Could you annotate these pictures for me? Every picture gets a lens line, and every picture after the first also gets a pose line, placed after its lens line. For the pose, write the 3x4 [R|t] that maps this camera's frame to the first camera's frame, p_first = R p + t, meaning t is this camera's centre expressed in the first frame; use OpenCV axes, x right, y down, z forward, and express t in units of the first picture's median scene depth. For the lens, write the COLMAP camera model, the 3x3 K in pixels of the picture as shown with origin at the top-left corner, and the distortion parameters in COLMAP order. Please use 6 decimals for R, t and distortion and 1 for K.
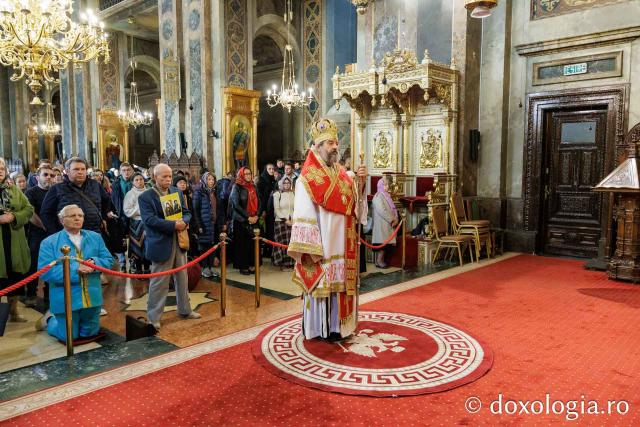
lens RADIAL K [[513.5, 0, 320.0], [0, 513.5, 213.5], [0, 0, 1]] dist [0.004428, -0.005179]
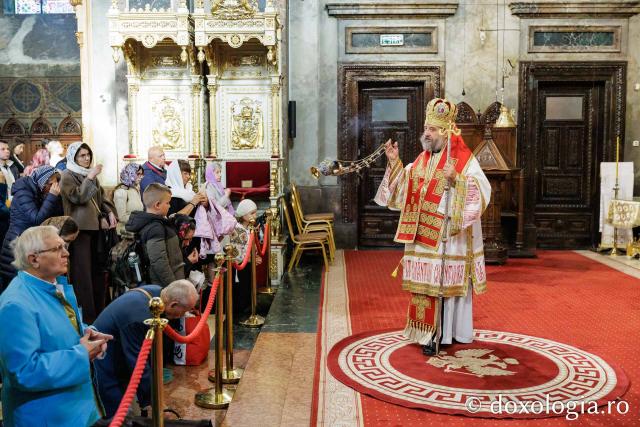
lens RADIAL K [[676.6, 0, 320.0], [0, 676.6, 213.5], [0, 0, 1]] dist [-0.018528, -0.024295]
pose [[0.750926, -0.063715, 0.657306, -0.384419], [0.058074, 0.997850, 0.030379, -0.018880], [-0.657828, 0.015360, 0.753012, 0.185875]]
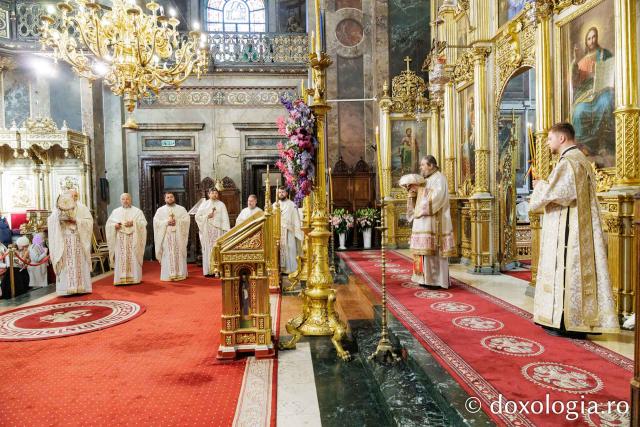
lens RADIAL K [[416.9, 0, 320.0], [0, 416.9, 213.5], [0, 0, 1]] dist [0.018941, -0.001560]
pose [[0.686384, -0.037941, 0.726249, -0.138935], [0.081763, 0.996333, -0.025224, 0.013451], [-0.722628, 0.076693, 0.686969, -0.231404]]
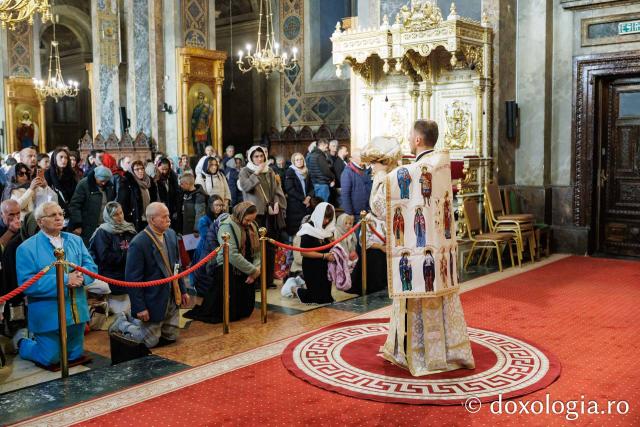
lens RADIAL K [[700.6, 0, 303.7], [0, 700.6, 213.9], [0, 0, 1]] dist [-0.053130, 0.003263]
pose [[0.999479, -0.015235, 0.028450, -0.057913], [0.015131, 0.999878, 0.003853, 0.003354], [-0.028505, -0.003420, 0.999588, -0.078028]]
